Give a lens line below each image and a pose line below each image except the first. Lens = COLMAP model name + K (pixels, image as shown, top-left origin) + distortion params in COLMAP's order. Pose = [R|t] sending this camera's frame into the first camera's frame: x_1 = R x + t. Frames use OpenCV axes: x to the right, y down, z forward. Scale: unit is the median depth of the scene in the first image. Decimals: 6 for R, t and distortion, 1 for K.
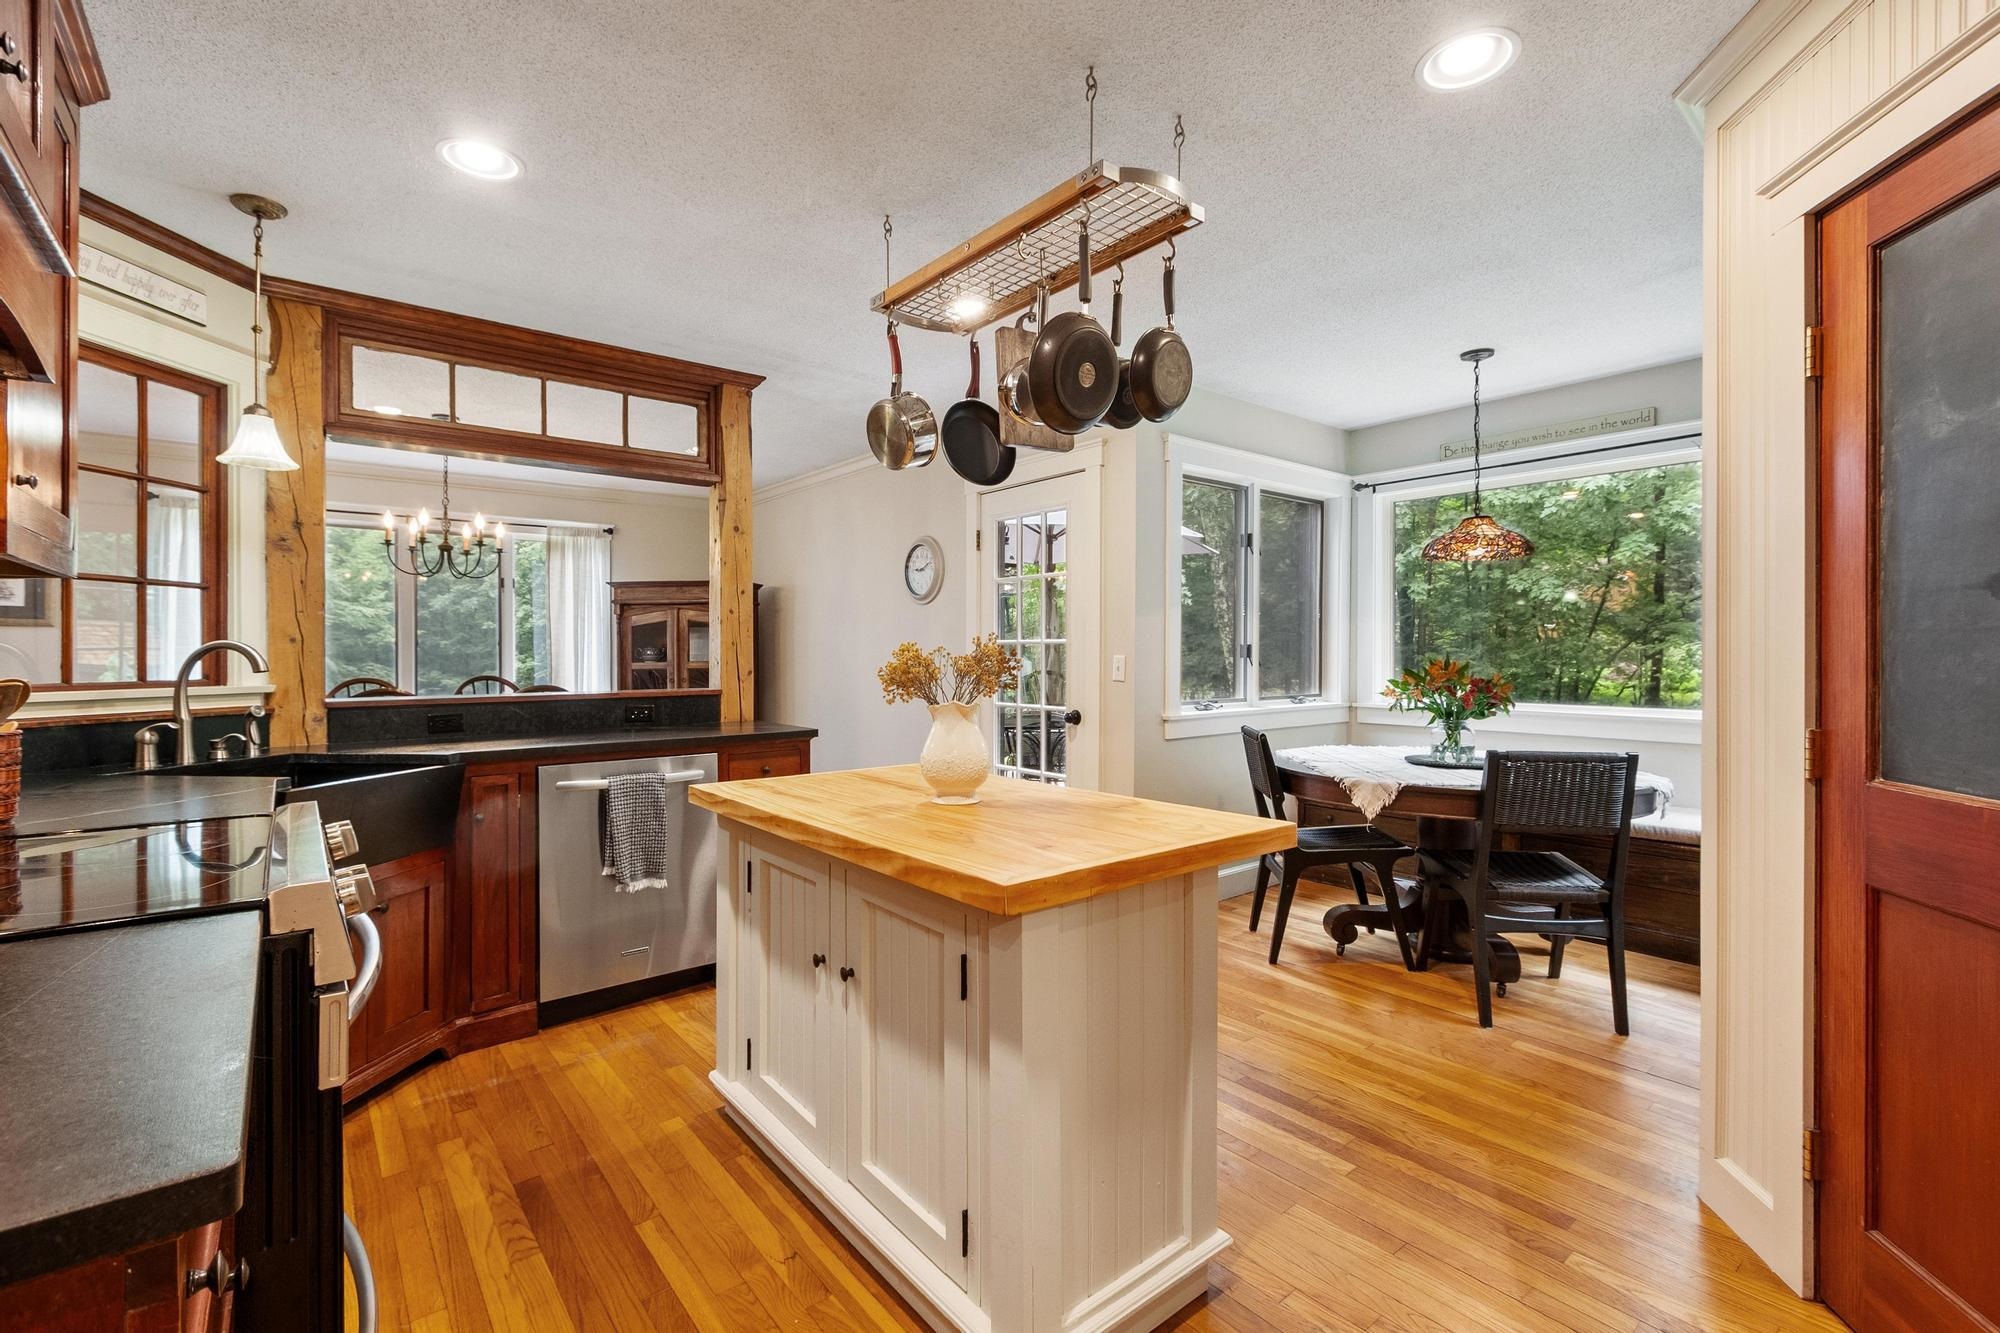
lens RADIAL K [[878.0, 0, 987.0], [0, 878.0, 655.8], [0, 0, 1]] dist [0.000030, -0.000711]
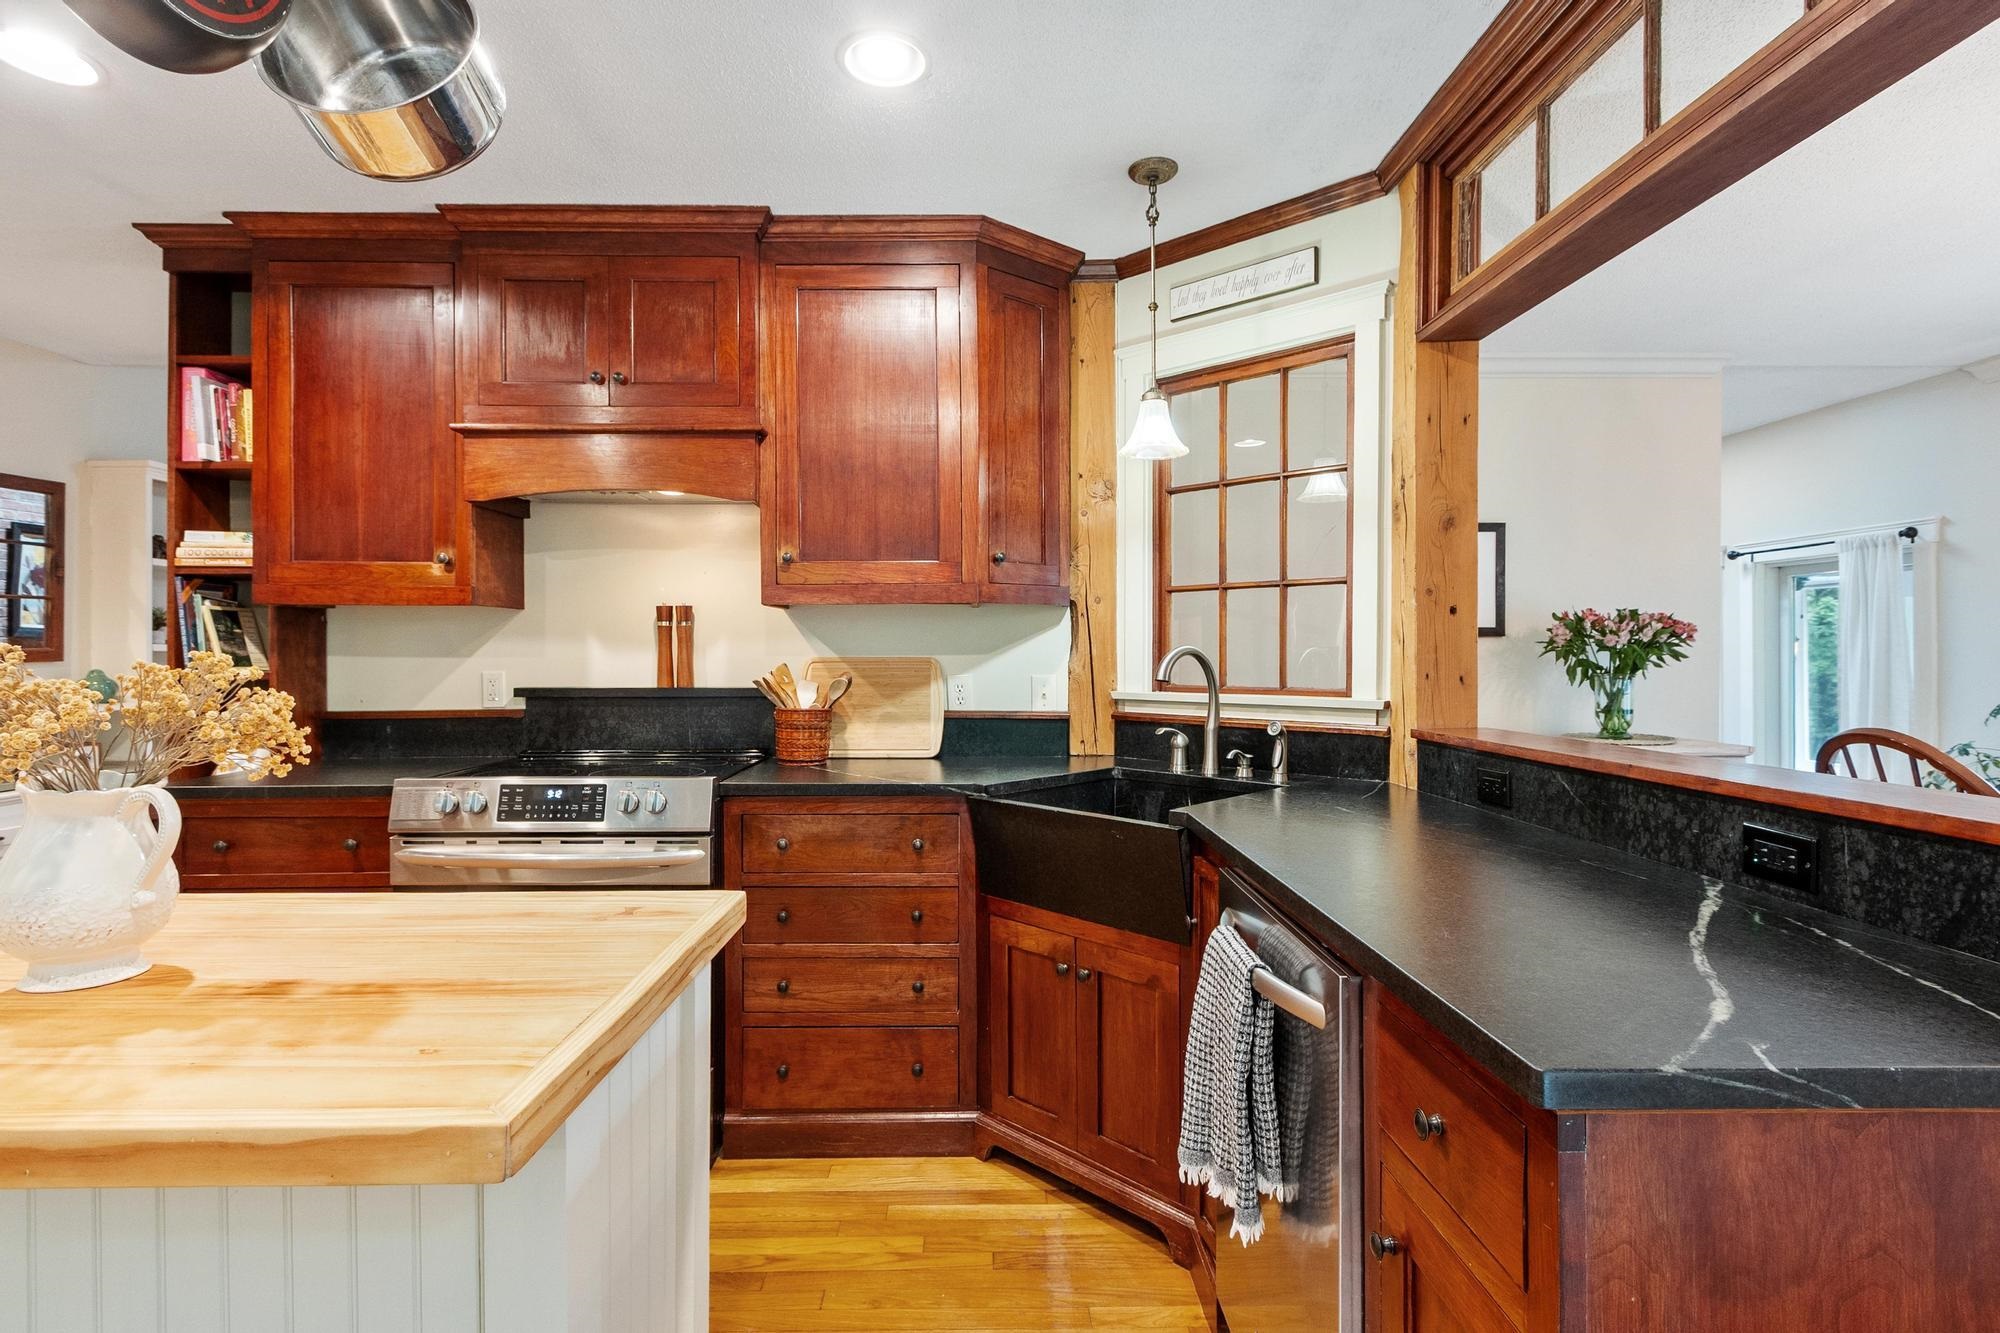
lens RADIAL K [[971.3, 0, 997.1], [0, 971.3, 653.7], [0, 0, 1]] dist [-0.000504, -0.000562]
pose [[-0.610701, 0.003837, -0.791852, 0.051958], [0.004175, 0.999990, 0.001625, -0.008873], [0.791850, -0.002313, -0.610711, 1.089452]]
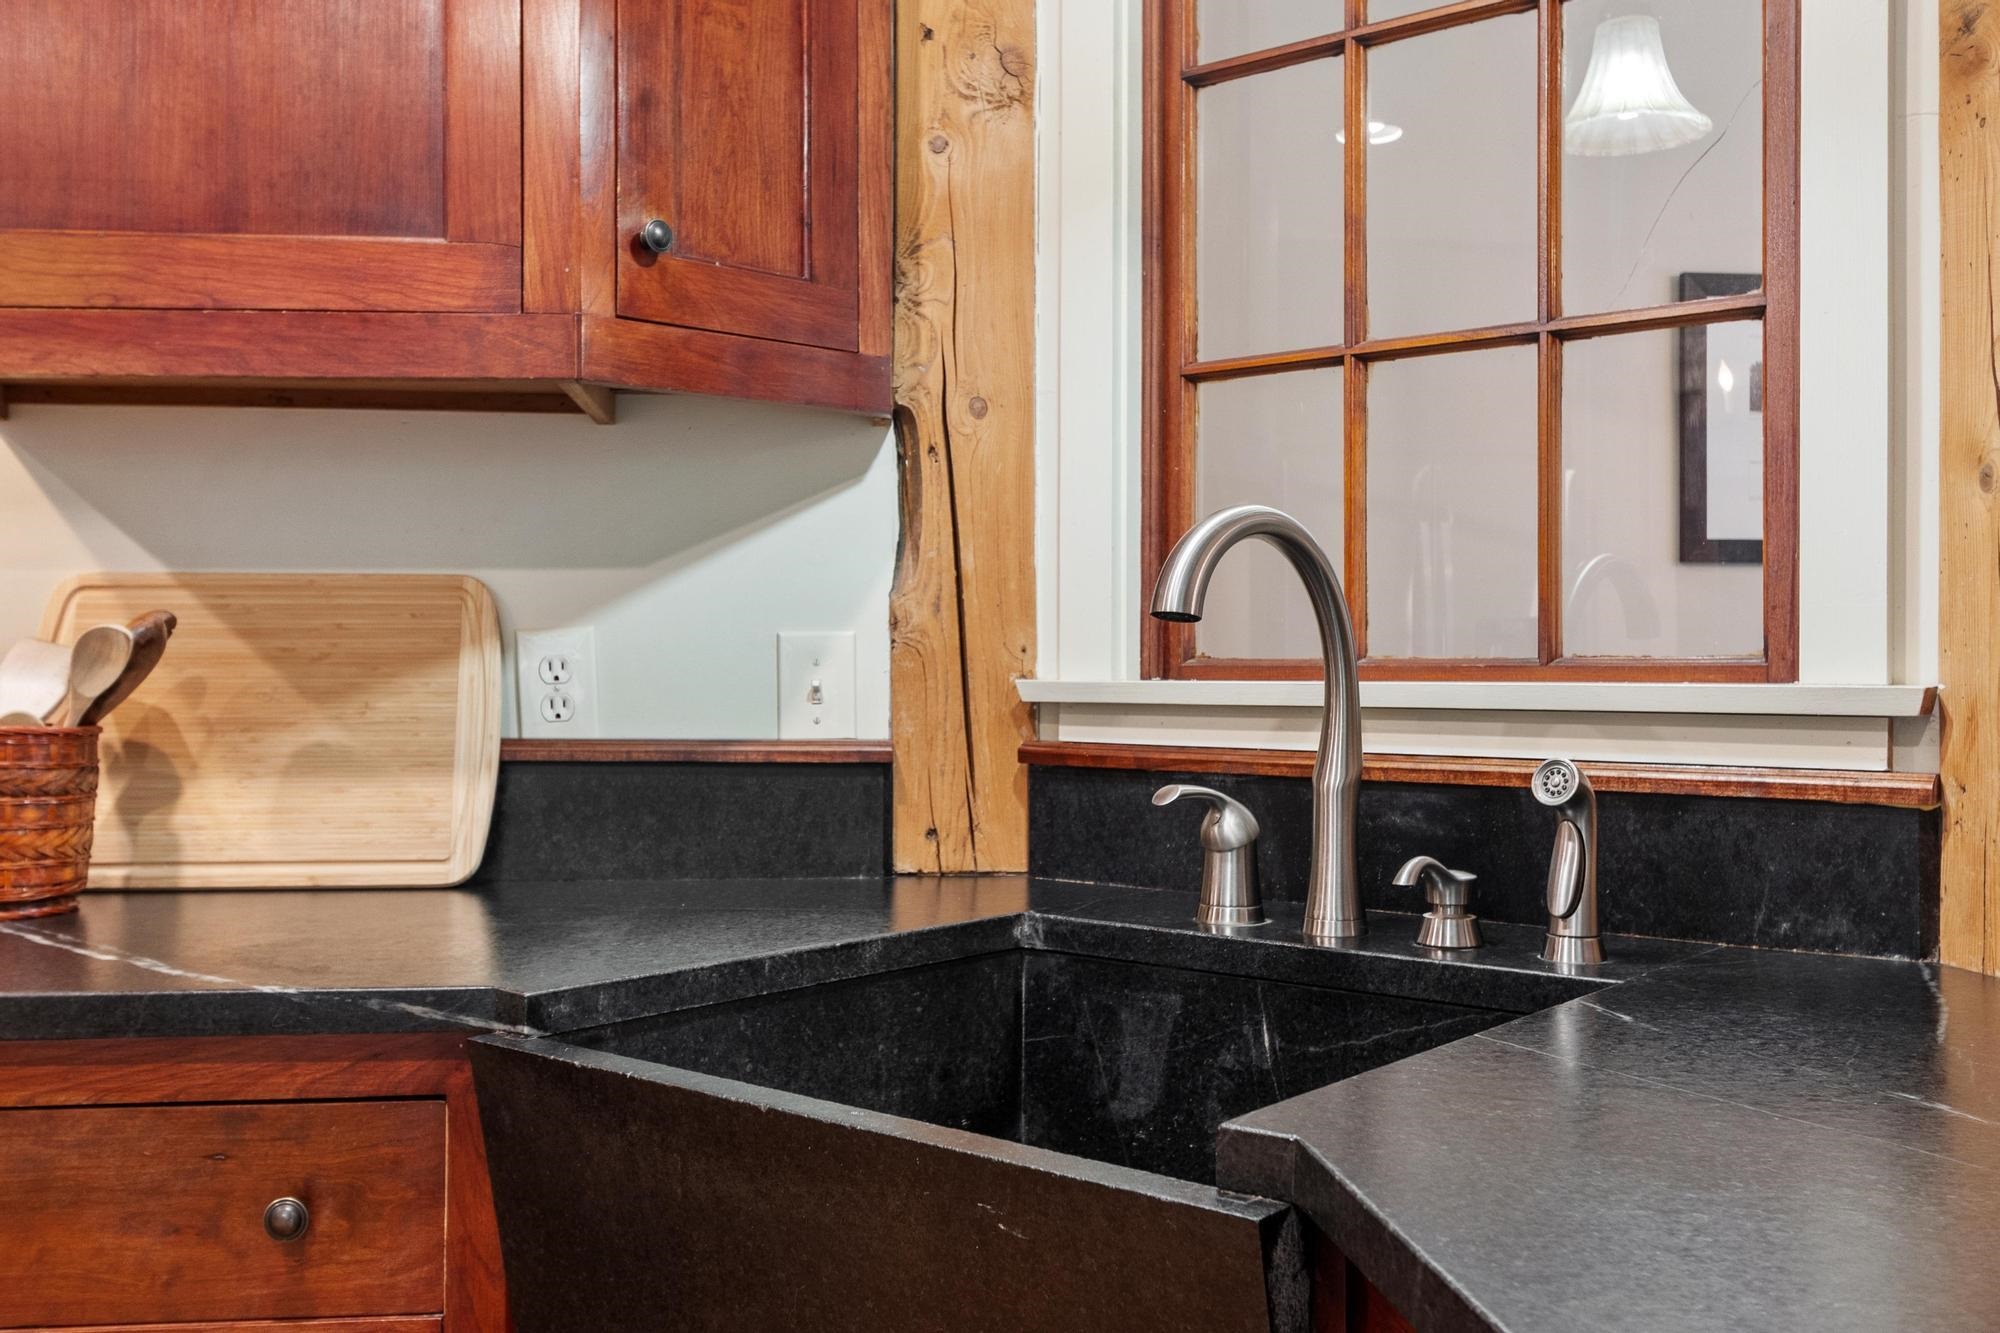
lens RADIAL K [[1827.5, 0, 999.0], [0, 1827.5, 643.1], [0, 0, 1]] dist [0.010296, 0.002962]
pose [[-0.542893, -0.009028, -0.839753, -0.254935], [0.002898, 0.999916, -0.012623, 0.024132], [0.839797, -0.009286, -0.542822, 0.920820]]
